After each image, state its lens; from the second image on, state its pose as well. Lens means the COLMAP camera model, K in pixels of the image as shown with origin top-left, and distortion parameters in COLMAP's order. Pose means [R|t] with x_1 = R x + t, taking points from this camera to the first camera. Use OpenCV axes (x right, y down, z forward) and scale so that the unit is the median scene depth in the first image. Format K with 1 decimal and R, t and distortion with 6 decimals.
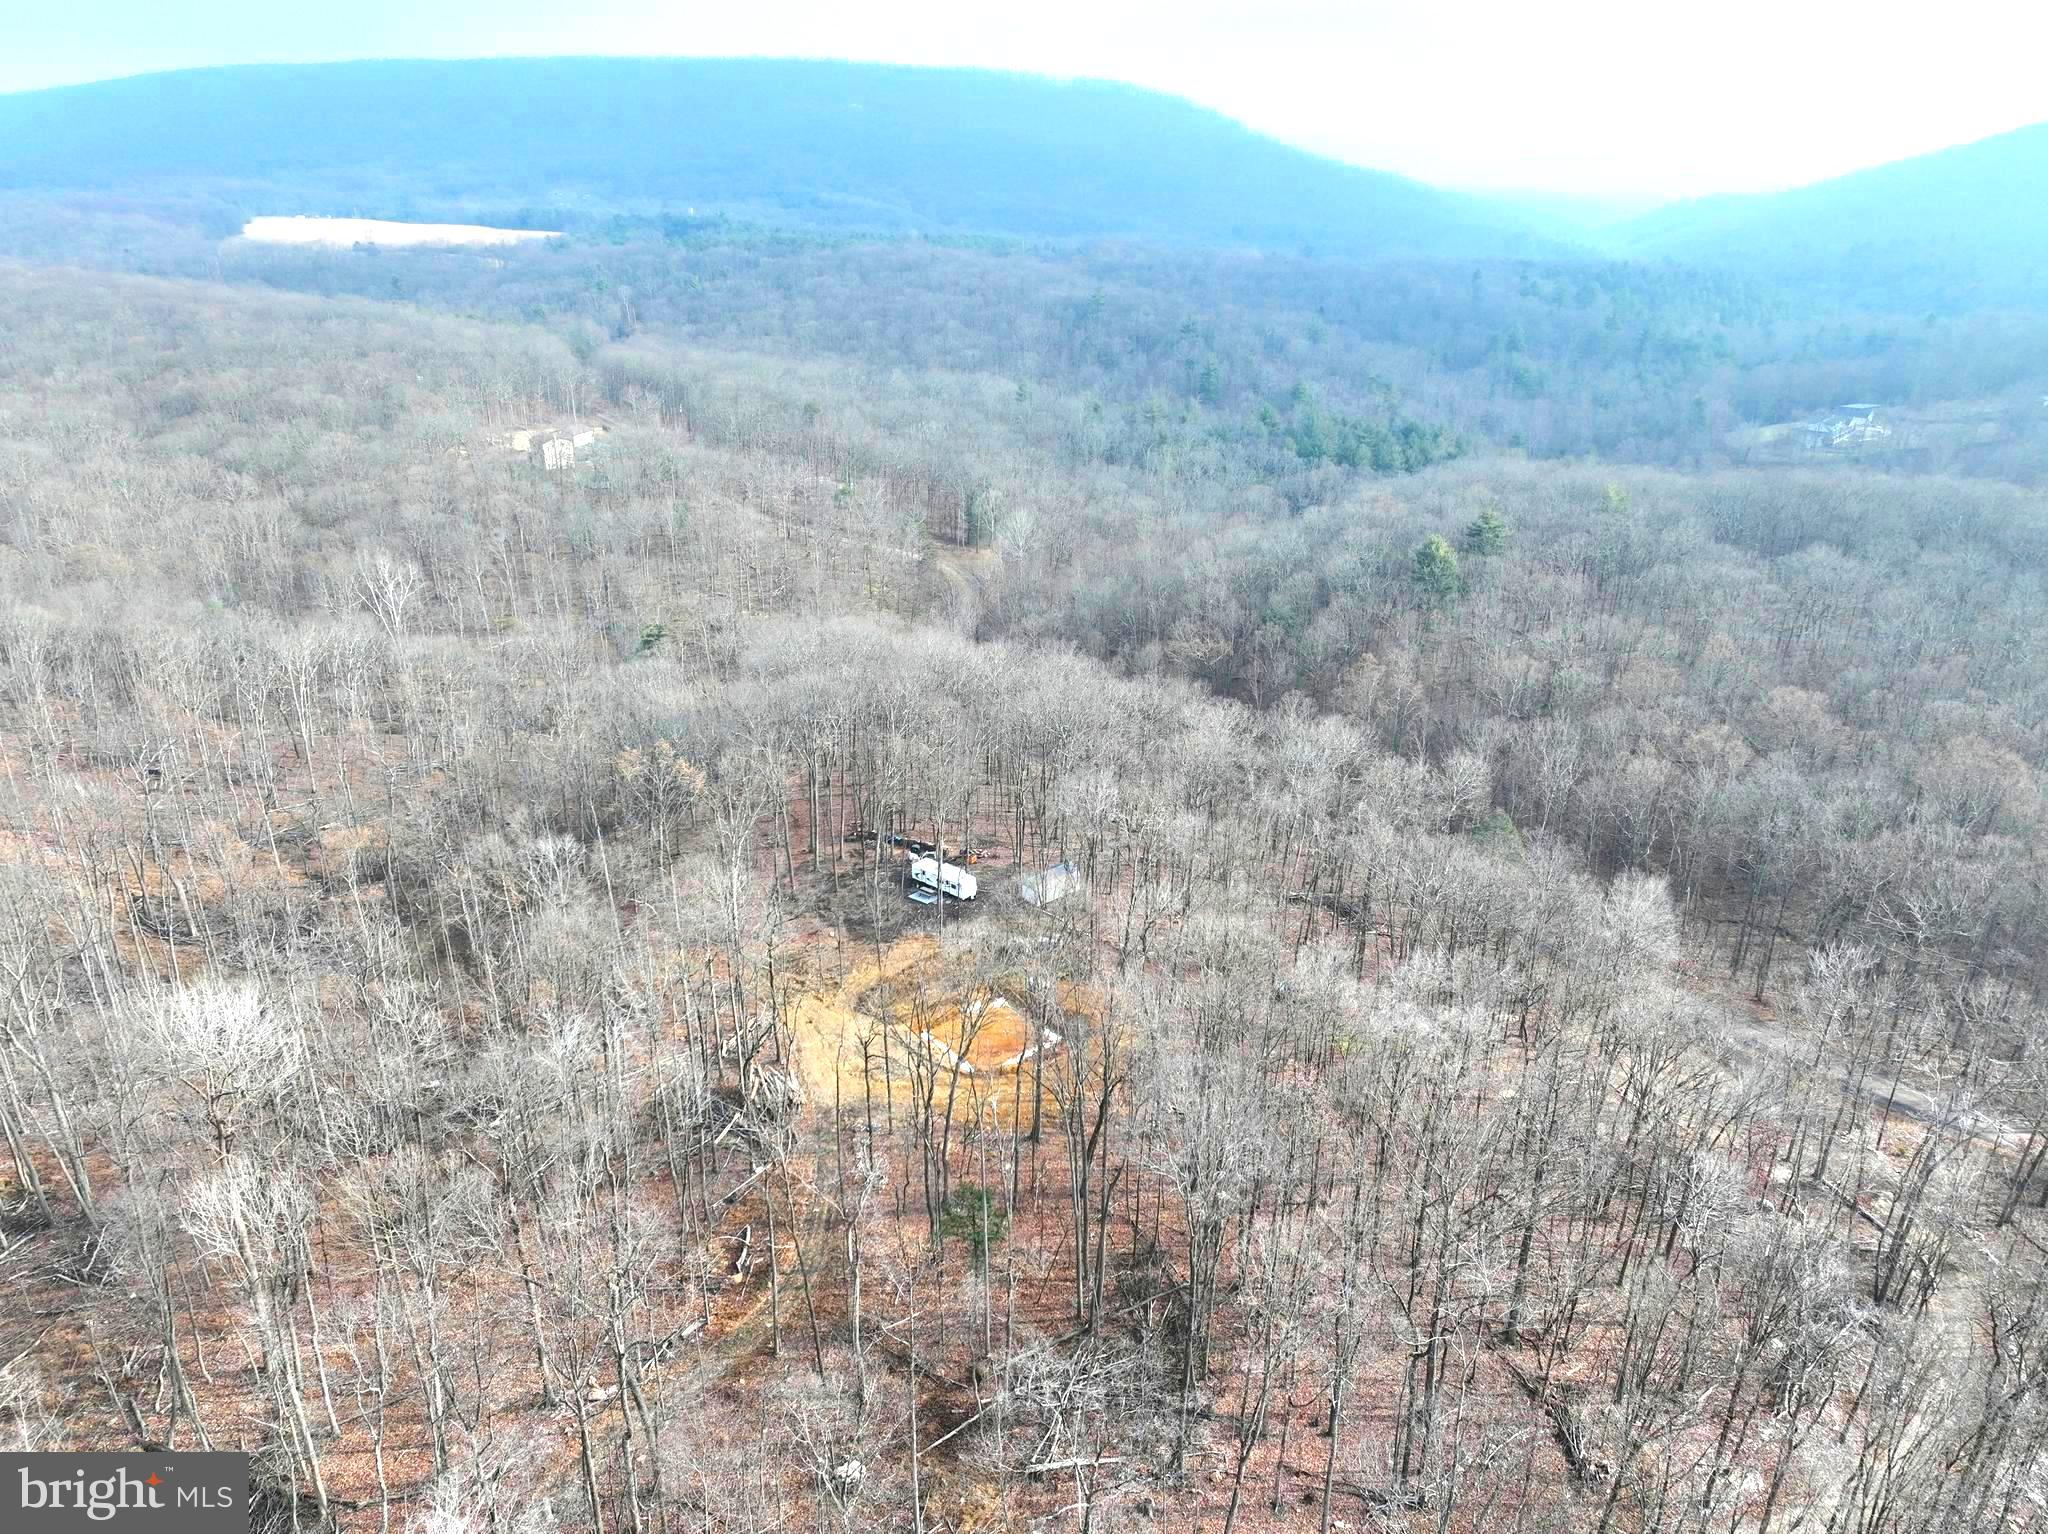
lens RADIAL K [[1462.1, 0, 1024.0], [0, 1462.1, 767.0], [0, 0, 1]] dist [-0.003153, 0.020316]
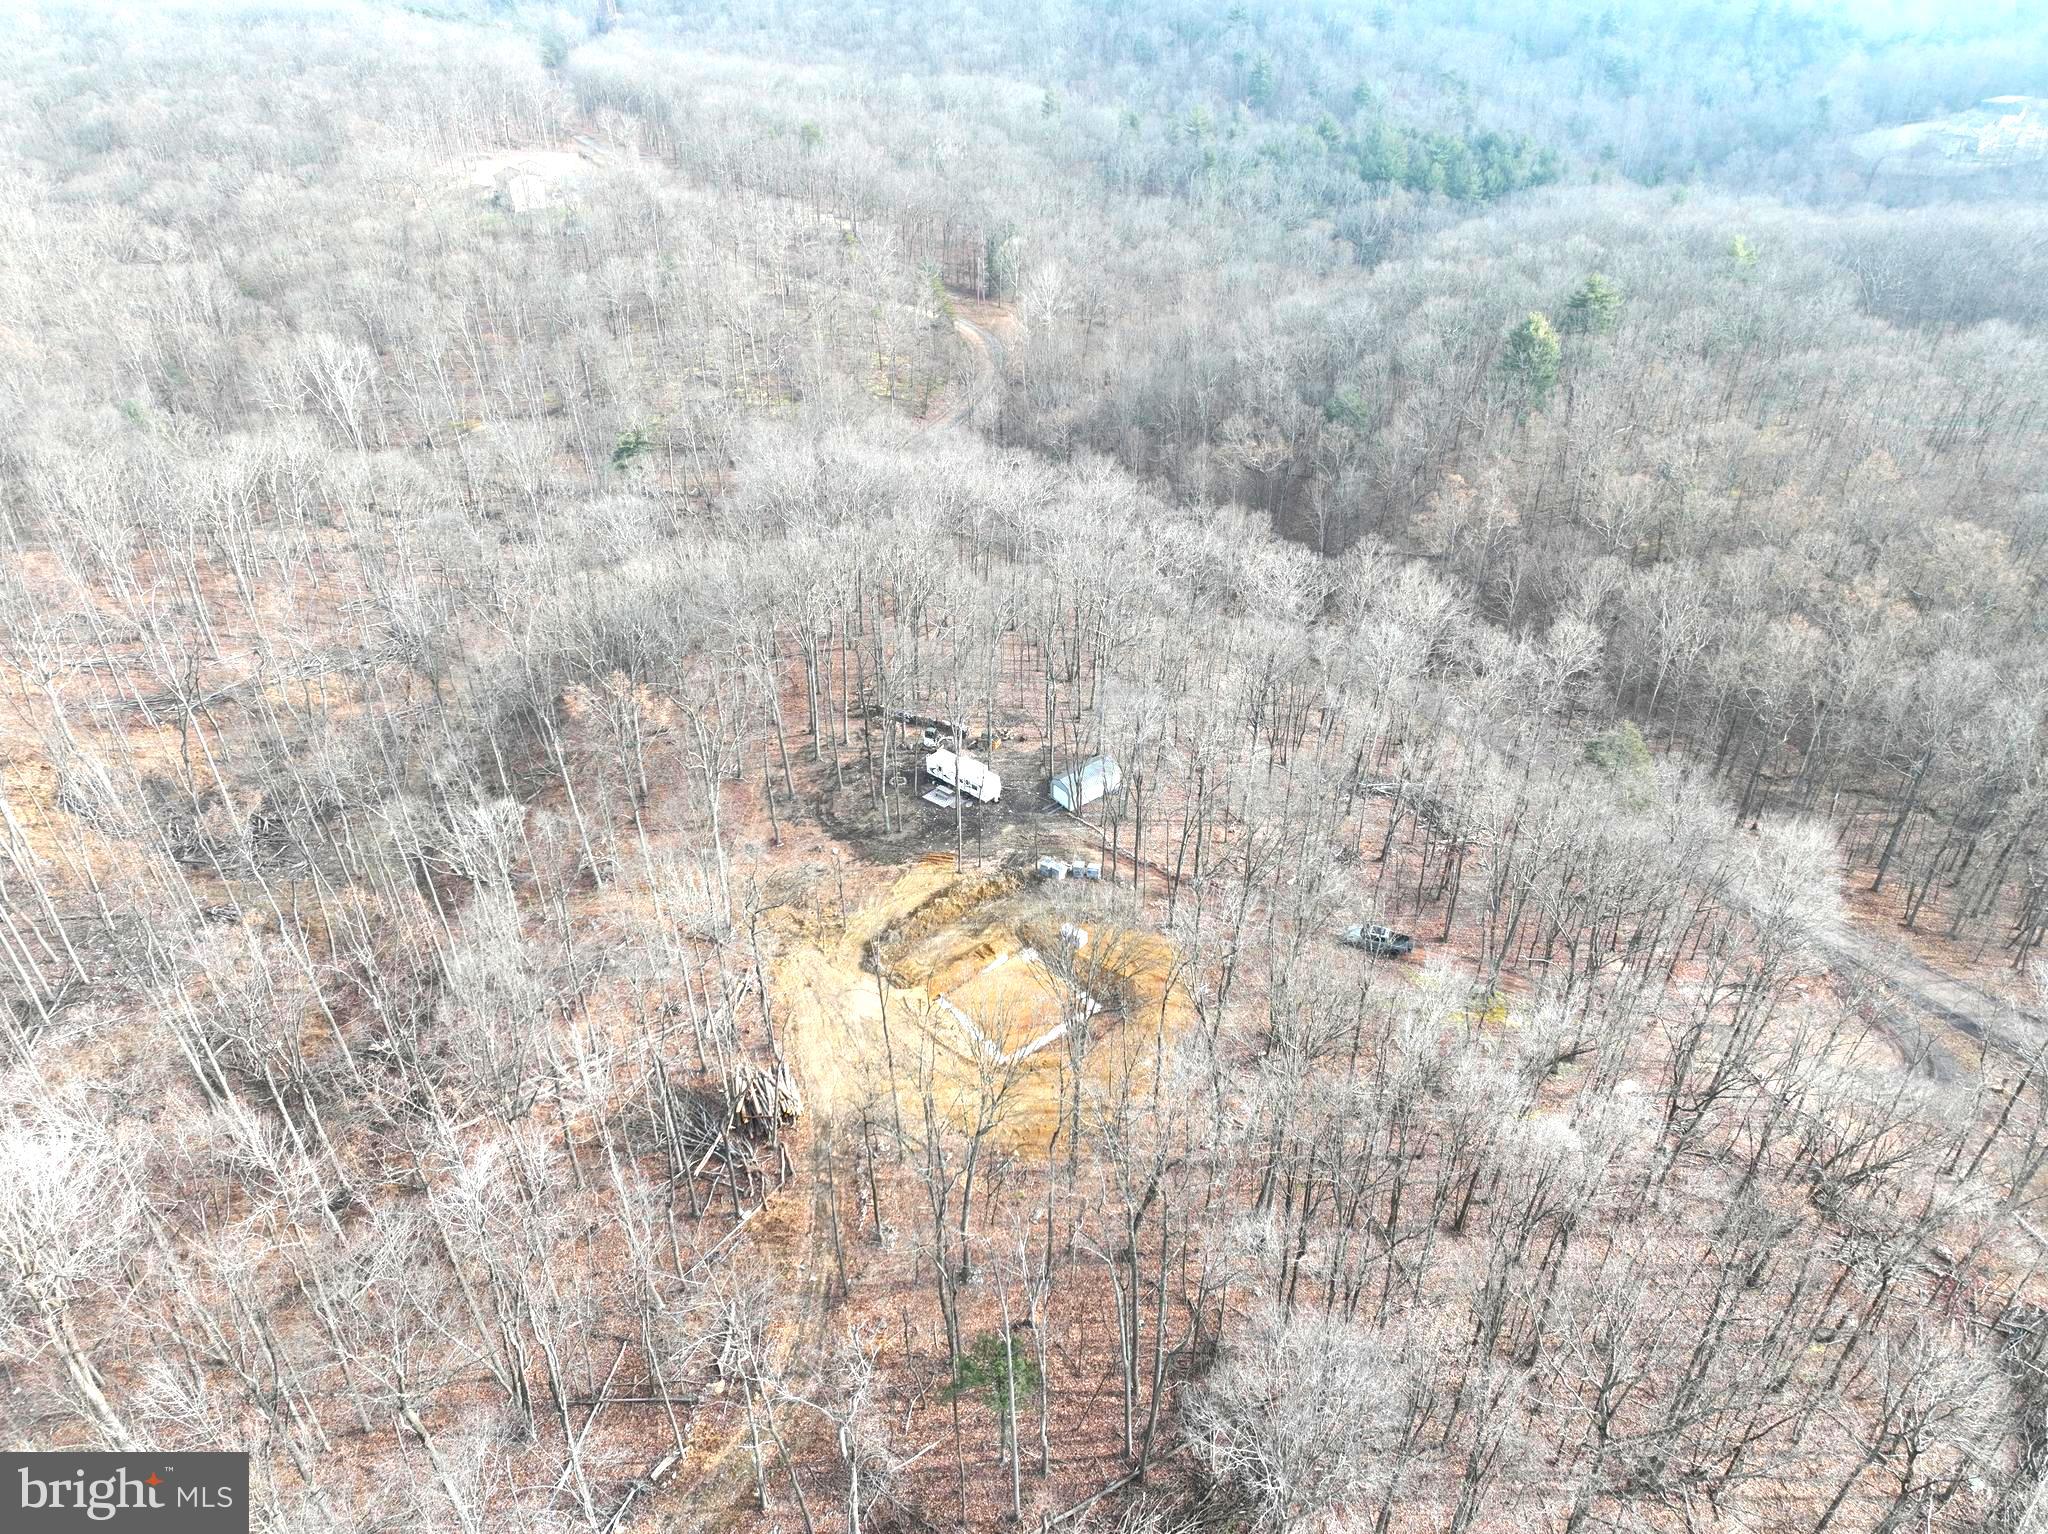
lens RADIAL K [[1462.1, 0, 1024.0], [0, 1462.1, 767.0], [0, 0, 1]] dist [-0.003153, 0.020316]
pose [[0.999778, -0.005142, -0.020442, -0.000615], [0.009038, 0.980691, 0.195353, -0.061700], [0.019043, -0.195495, 0.980520, 0.095117]]
